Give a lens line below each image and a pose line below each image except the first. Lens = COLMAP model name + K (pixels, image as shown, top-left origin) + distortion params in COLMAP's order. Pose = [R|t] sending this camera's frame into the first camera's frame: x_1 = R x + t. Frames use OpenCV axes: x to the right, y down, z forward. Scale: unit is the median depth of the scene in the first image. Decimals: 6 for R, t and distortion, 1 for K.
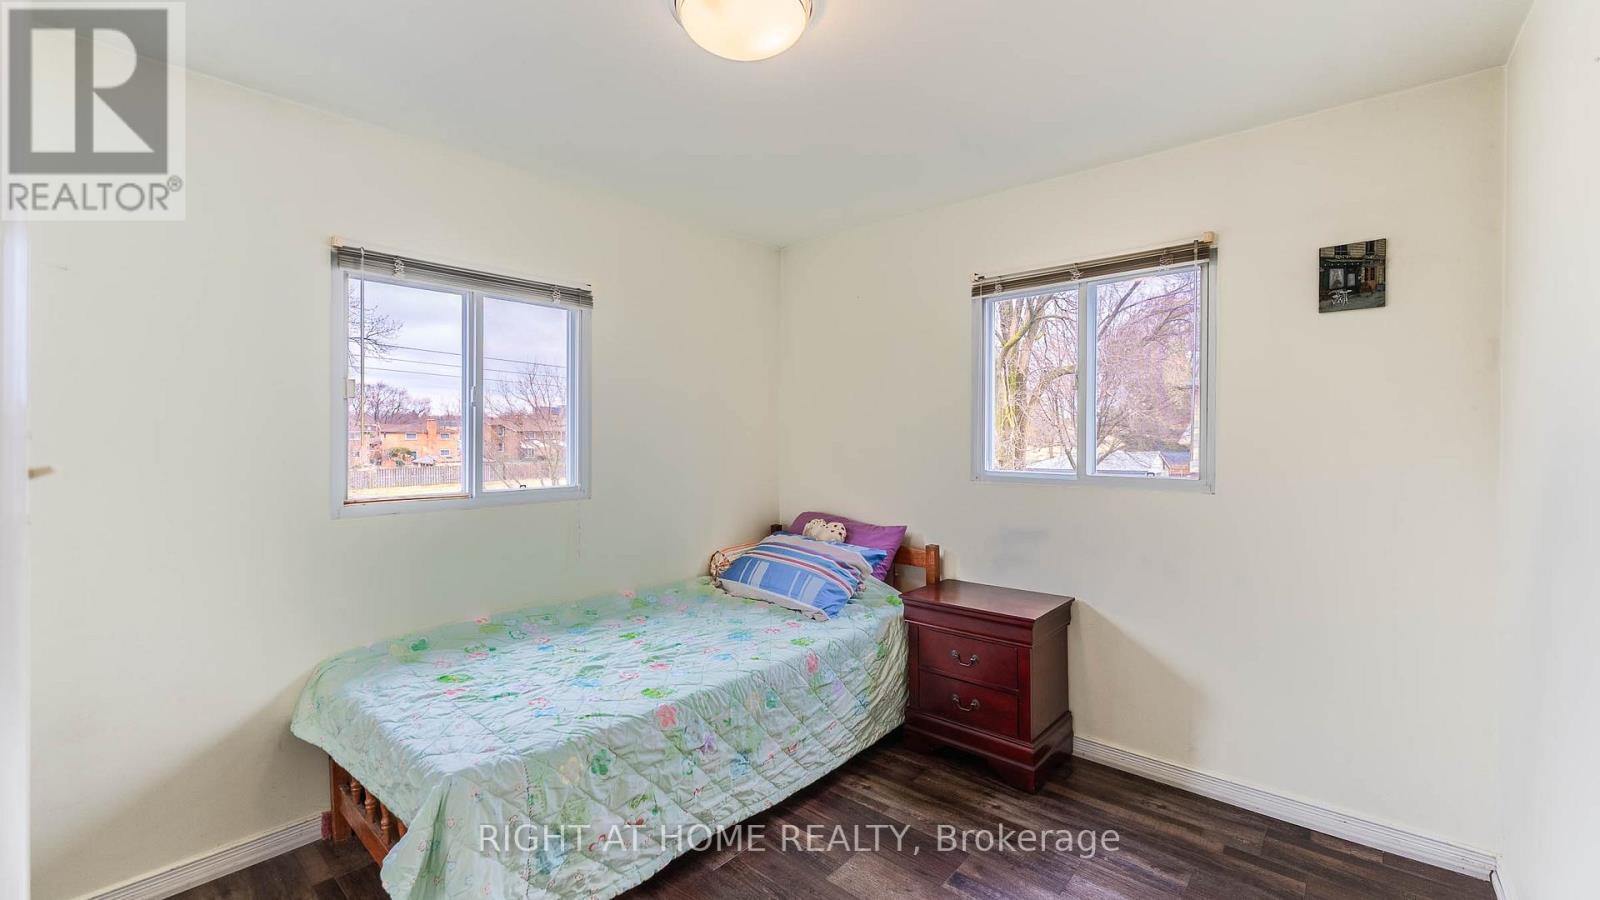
lens RADIAL K [[656.8, 0, 800.0], [0, 656.8, 450.0], [0, 0, 1]] dist [-0.001031, -0.000178]
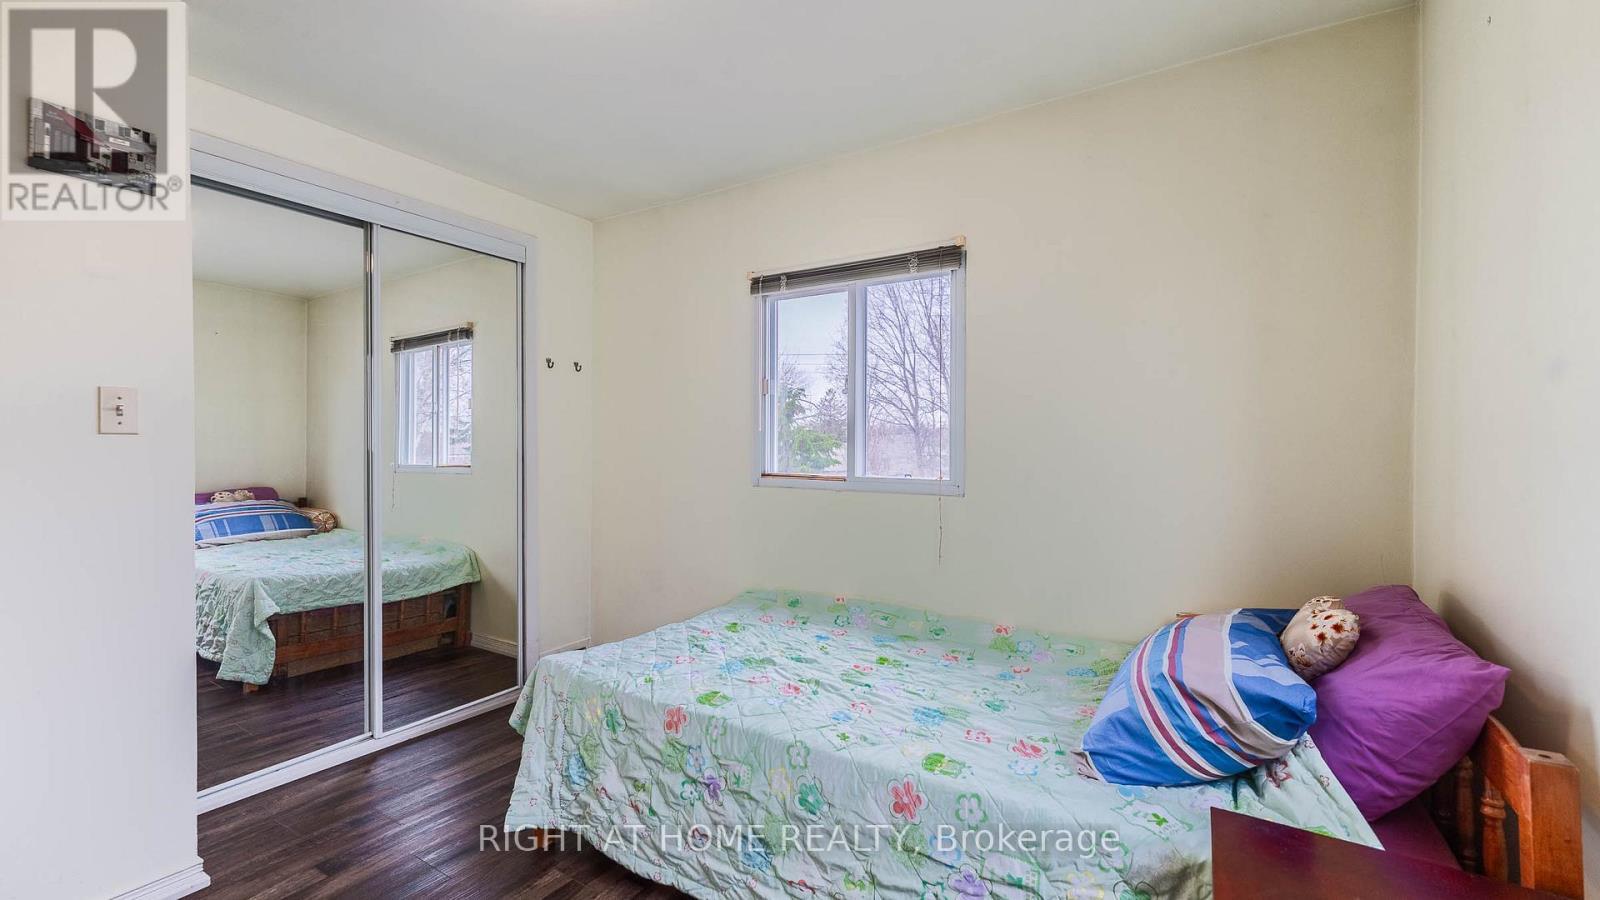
lens RADIAL K [[656.8, 0, 800.0], [0, 656.8, 450.0], [0, 0, 1]] dist [-0.001031, -0.000178]
pose [[0.159081, 0.005988, -0.987247, 0.577353], [-0.034299, 0.999411, 0.000535, 0.027980], [0.986669, 0.033777, 0.159193, 0.835593]]
